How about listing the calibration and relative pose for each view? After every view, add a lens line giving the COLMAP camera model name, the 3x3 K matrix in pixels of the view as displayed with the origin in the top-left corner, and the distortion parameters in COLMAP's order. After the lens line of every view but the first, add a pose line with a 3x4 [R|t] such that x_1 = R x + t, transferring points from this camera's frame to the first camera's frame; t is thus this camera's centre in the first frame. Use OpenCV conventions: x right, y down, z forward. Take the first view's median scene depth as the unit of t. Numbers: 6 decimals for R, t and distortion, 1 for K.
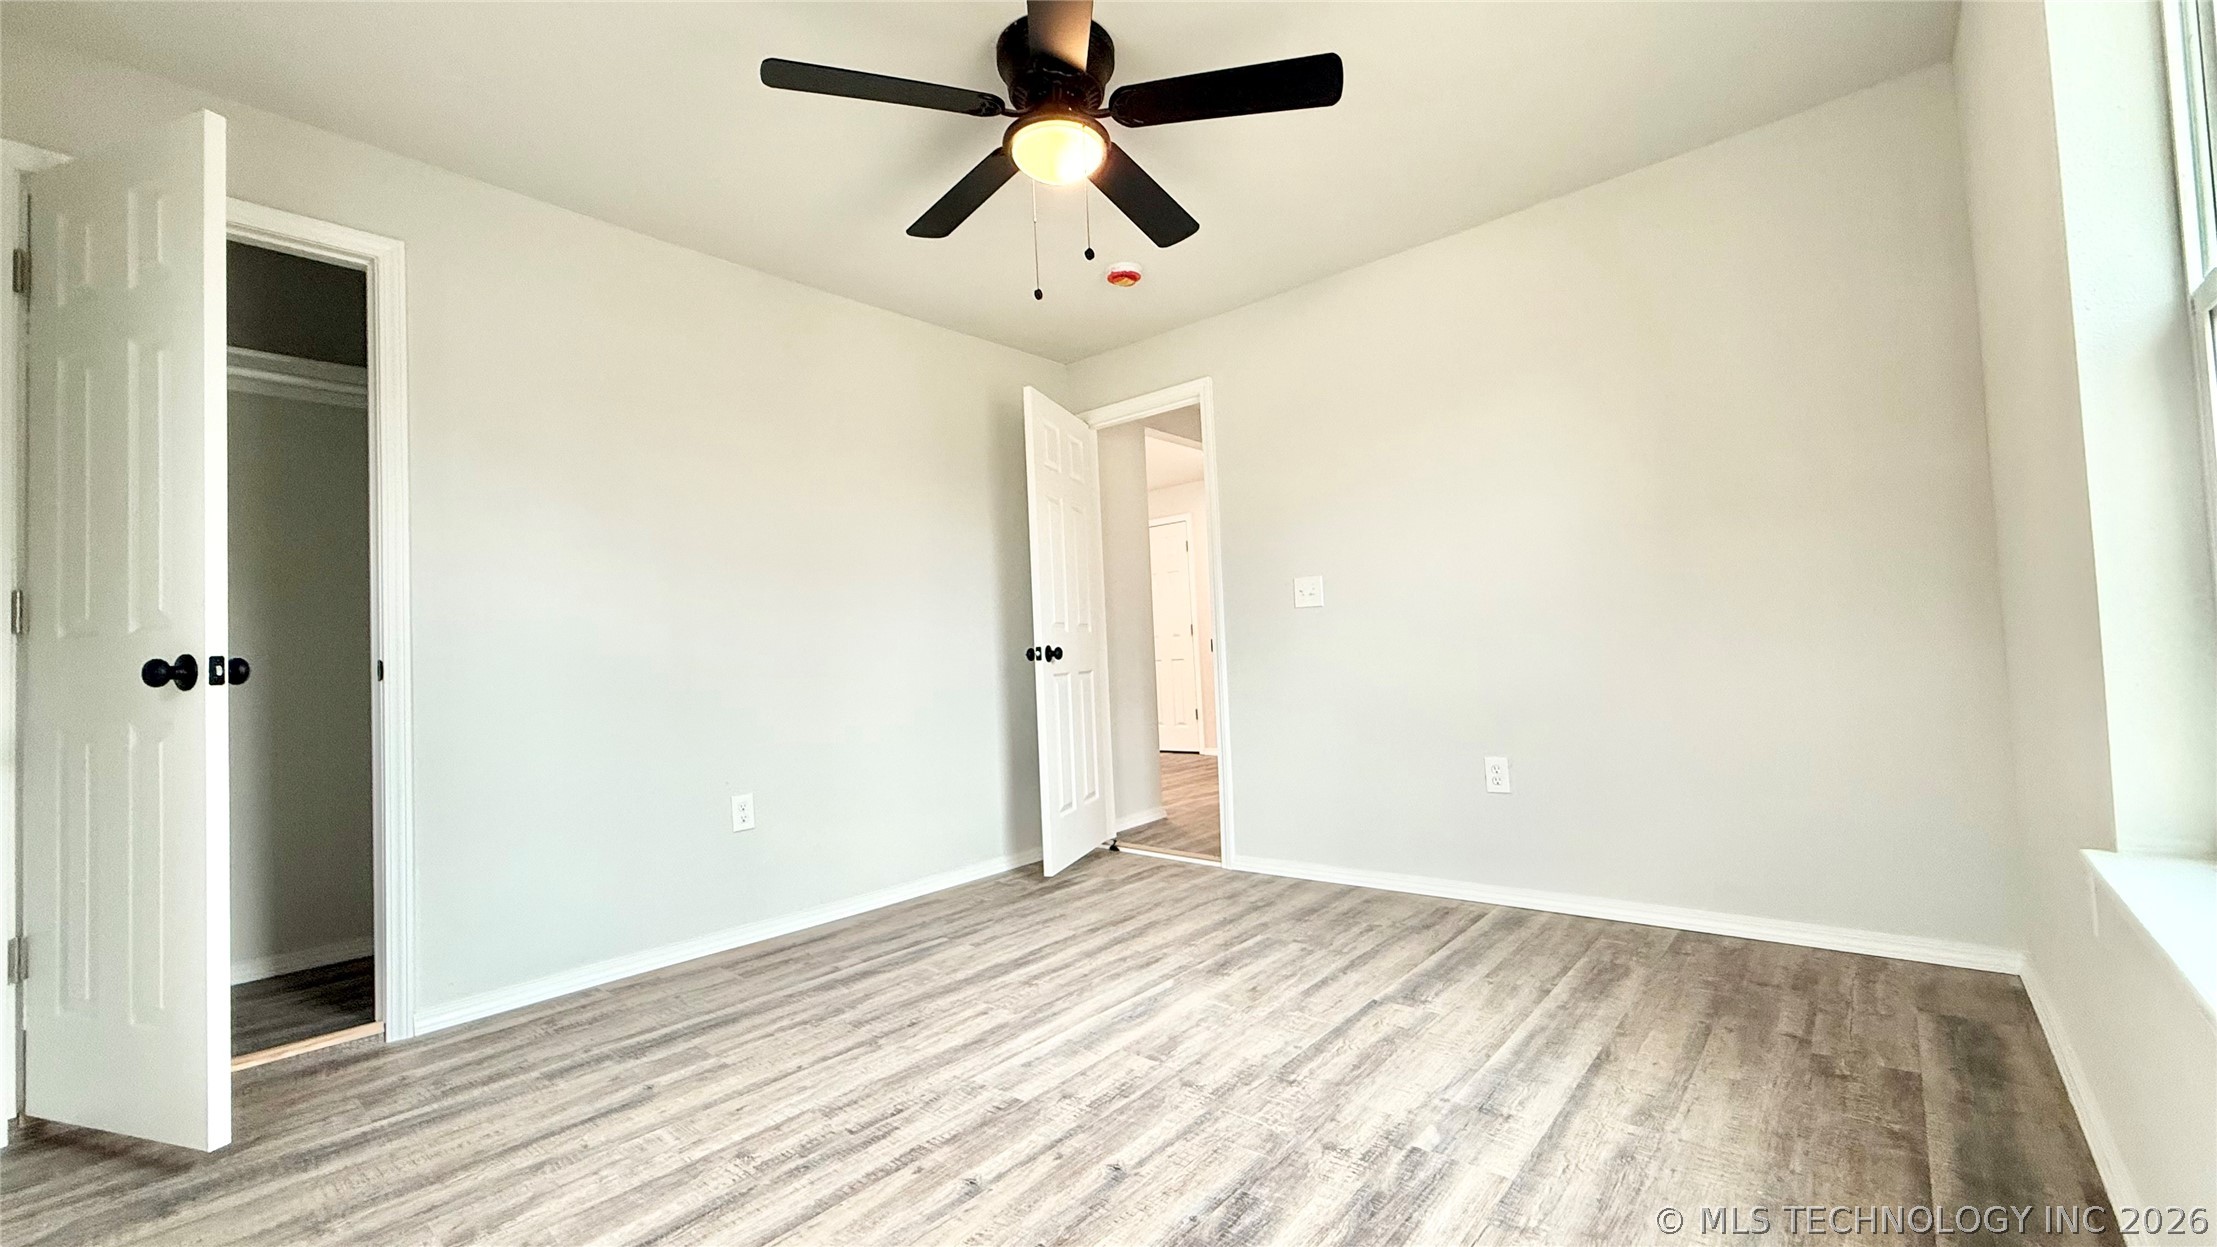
lens RADIAL K [[884.9, 0, 1104.7], [0, 884.9, 604.5], [0, 0, 1]] dist [-0.002945, 0.000160]
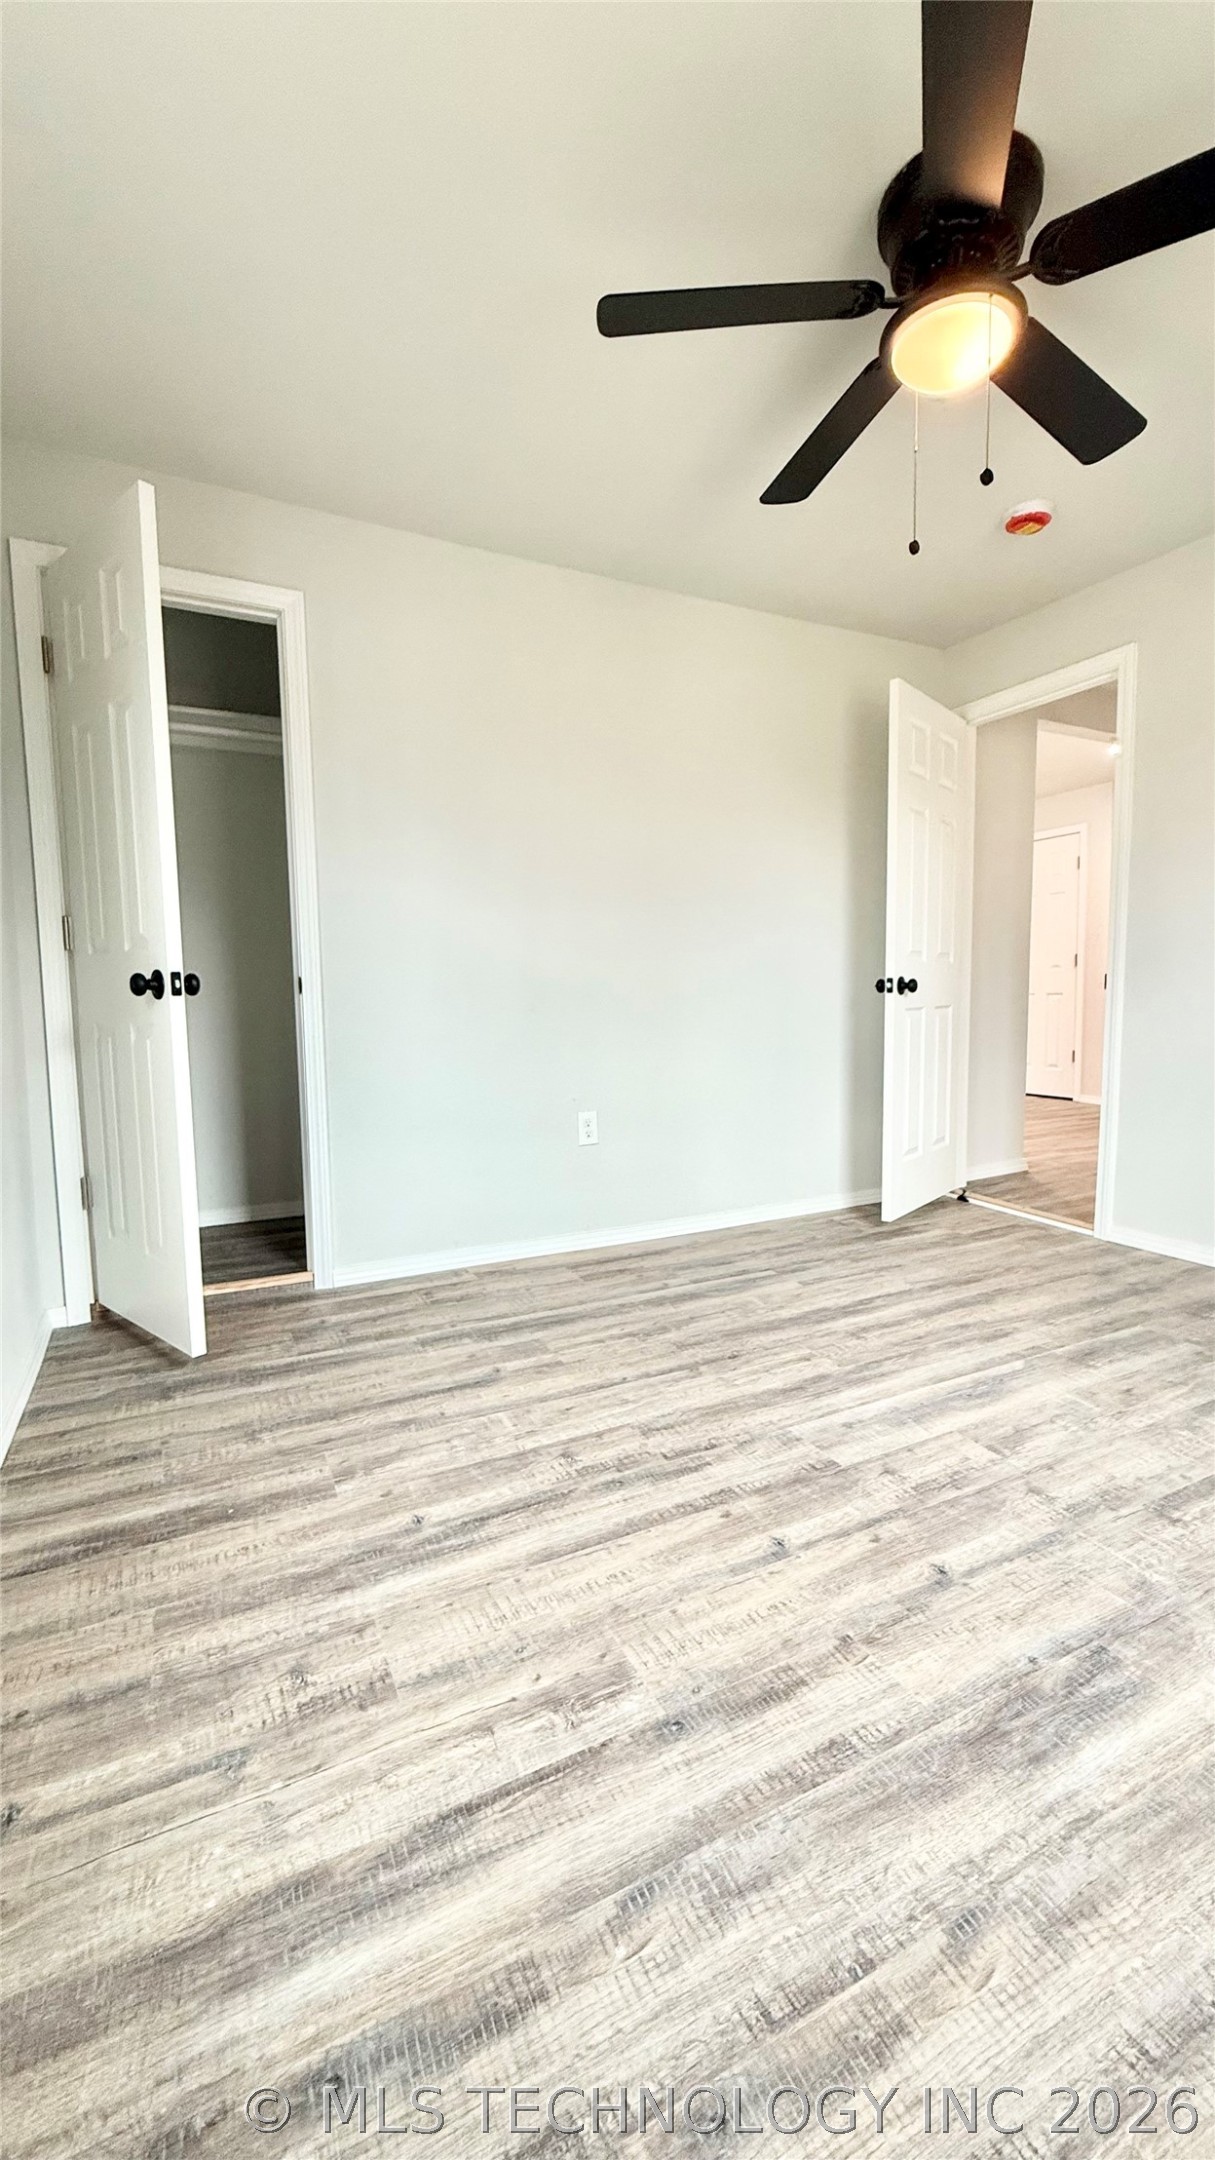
lens RADIAL K [[862.1, 0, 601.5], [0, 862.1, 1072.1], [0, 0, 1]] dist [-0.002945, 0.000160]
pose [[0.921572, 0.068943, -0.382037, -0.004121], [-0.005056, 0.986152, 0.165764, -0.004581], [0.388175, -0.150832, 0.909159, 0.103428]]
